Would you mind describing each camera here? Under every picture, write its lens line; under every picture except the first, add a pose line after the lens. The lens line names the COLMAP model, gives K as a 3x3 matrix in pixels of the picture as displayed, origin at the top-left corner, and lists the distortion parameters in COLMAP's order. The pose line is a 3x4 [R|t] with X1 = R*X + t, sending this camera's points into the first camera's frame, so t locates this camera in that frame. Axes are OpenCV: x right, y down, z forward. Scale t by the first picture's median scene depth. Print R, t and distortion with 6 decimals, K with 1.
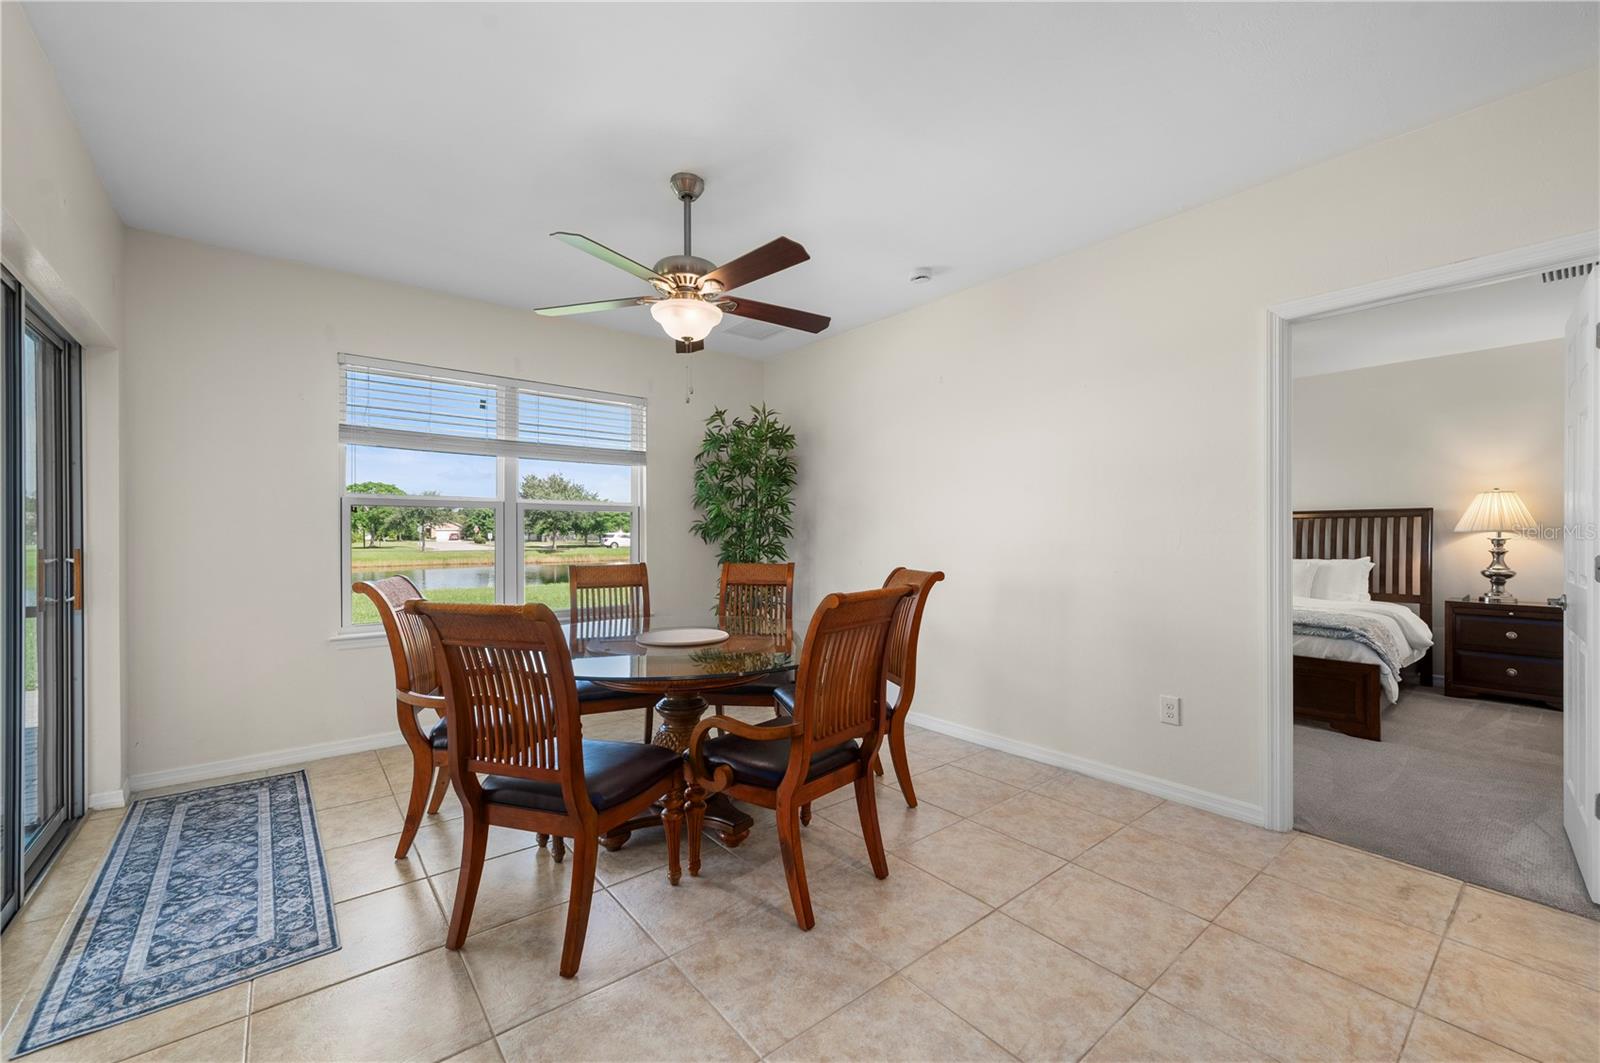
lens RADIAL K [[645.1, 0, 803.3], [0, 645.1, 533.9], [0, 0, 1]] dist [-0.000522, 0.000651]
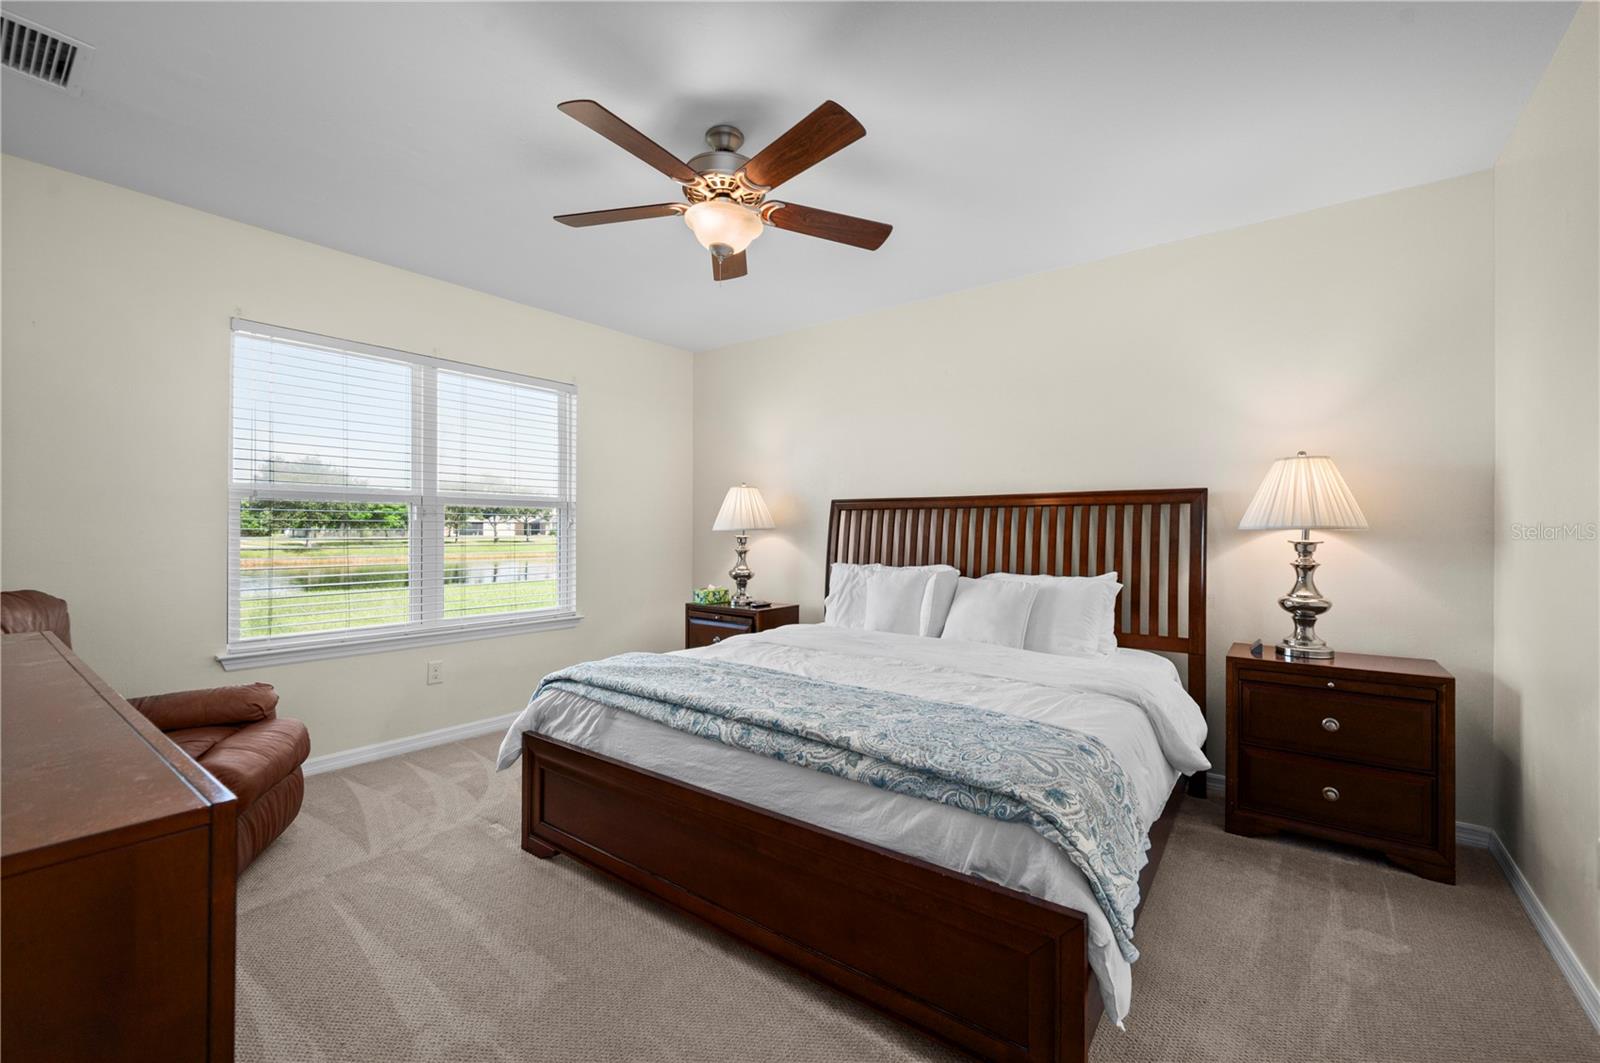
lens RADIAL K [[577.7, 0, 860.4], [0, 577.7, 530.0], [0, 0, 1]] dist [0.003112, 0.000140]
pose [[0.970702, 0.003287, 0.240265, 0.581306], [-0.003278, 0.999995, -0.000437, -0.001761], [-0.240265, -0.000363, 0.970707, 0.604044]]
